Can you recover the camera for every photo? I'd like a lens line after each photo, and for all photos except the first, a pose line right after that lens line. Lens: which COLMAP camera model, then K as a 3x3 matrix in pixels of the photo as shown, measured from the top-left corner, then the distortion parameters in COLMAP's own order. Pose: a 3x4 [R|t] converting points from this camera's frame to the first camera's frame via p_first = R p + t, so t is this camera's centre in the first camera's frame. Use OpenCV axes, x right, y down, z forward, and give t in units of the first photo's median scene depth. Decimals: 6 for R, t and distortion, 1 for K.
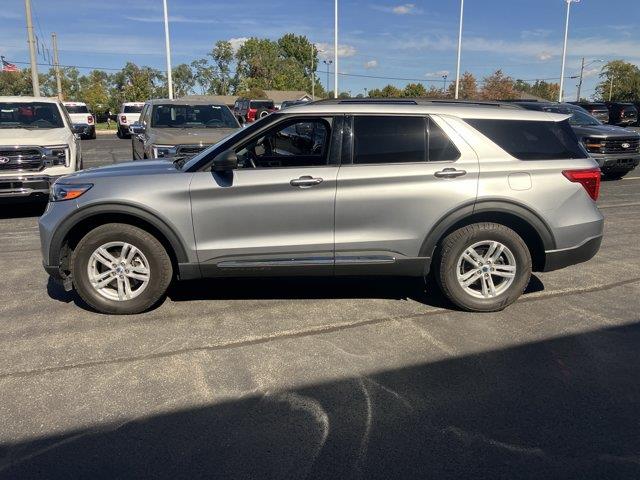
lens RADIAL K [[533.7, 0, 324.9], [0, 533.7, 236.6], [0, 0, 1]] dist [0.020392, 0.002703]
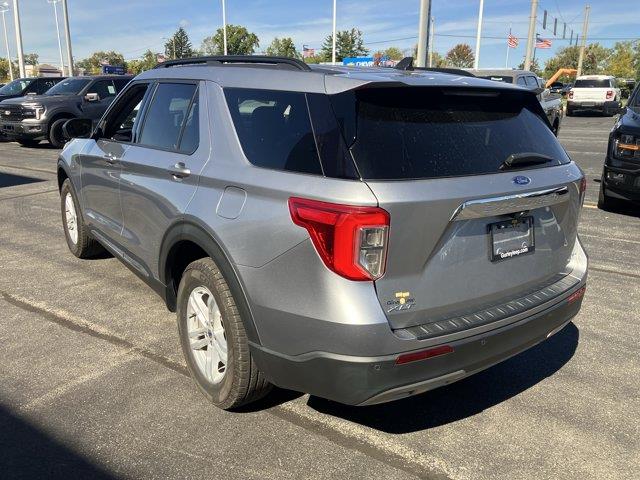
lens RADIAL K [[533.7, 0, 324.9], [0, 533.7, 236.6], [0, 0, 1]] dist [0.020392, 0.002703]
pose [[0.558514, 0.223234, -0.798892, 0.077203], [-0.190747, 0.971860, 0.138213, -0.014539], [0.807265, 0.075192, 0.585379, 0.067889]]
